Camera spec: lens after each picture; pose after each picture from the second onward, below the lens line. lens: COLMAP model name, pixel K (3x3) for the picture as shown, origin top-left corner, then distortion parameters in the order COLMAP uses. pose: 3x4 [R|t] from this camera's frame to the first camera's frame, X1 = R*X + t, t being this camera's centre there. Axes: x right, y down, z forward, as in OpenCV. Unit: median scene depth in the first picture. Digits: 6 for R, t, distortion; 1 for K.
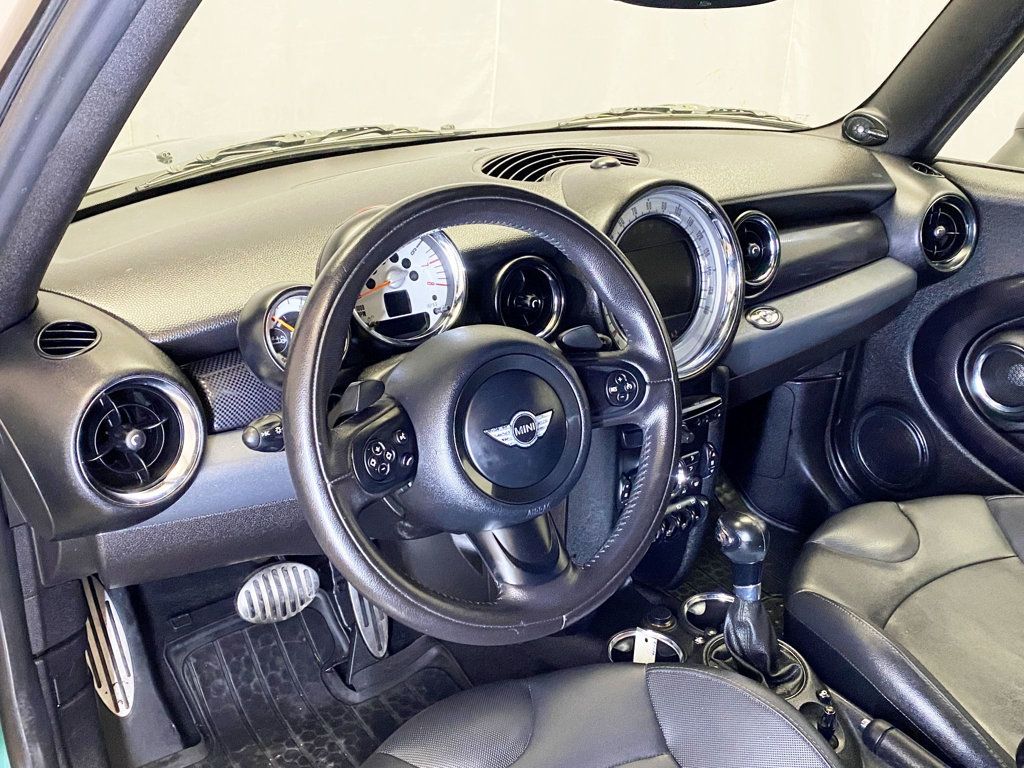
lens RADIAL K [[1050.1, 0, 517.6], [0, 1050.1, 414.0], [0, 0, 1]] dist [0.074283, 0.000000]
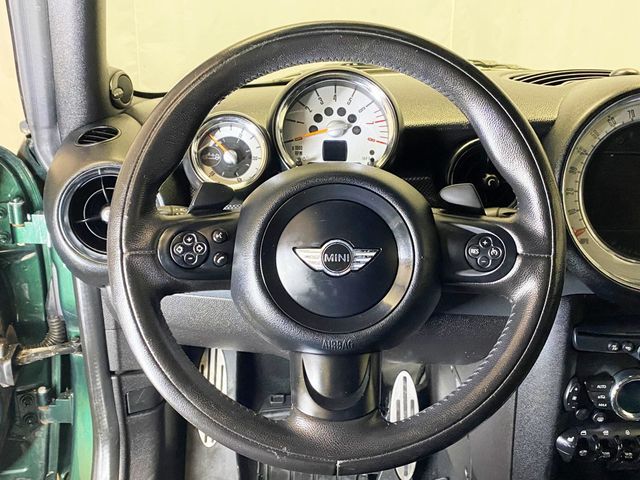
lens RADIAL K [[656.3, 0, 333.4], [0, 656.3, 234.9], [0, 0, 1]] dist [0.074283, 0.000000]
pose [[0.801053, 0.166589, -0.574945, 0.310283], [-0.244342, 0.967831, -0.060007, 0.027279], [0.546453, 0.188552, 0.815989, 0.427566]]
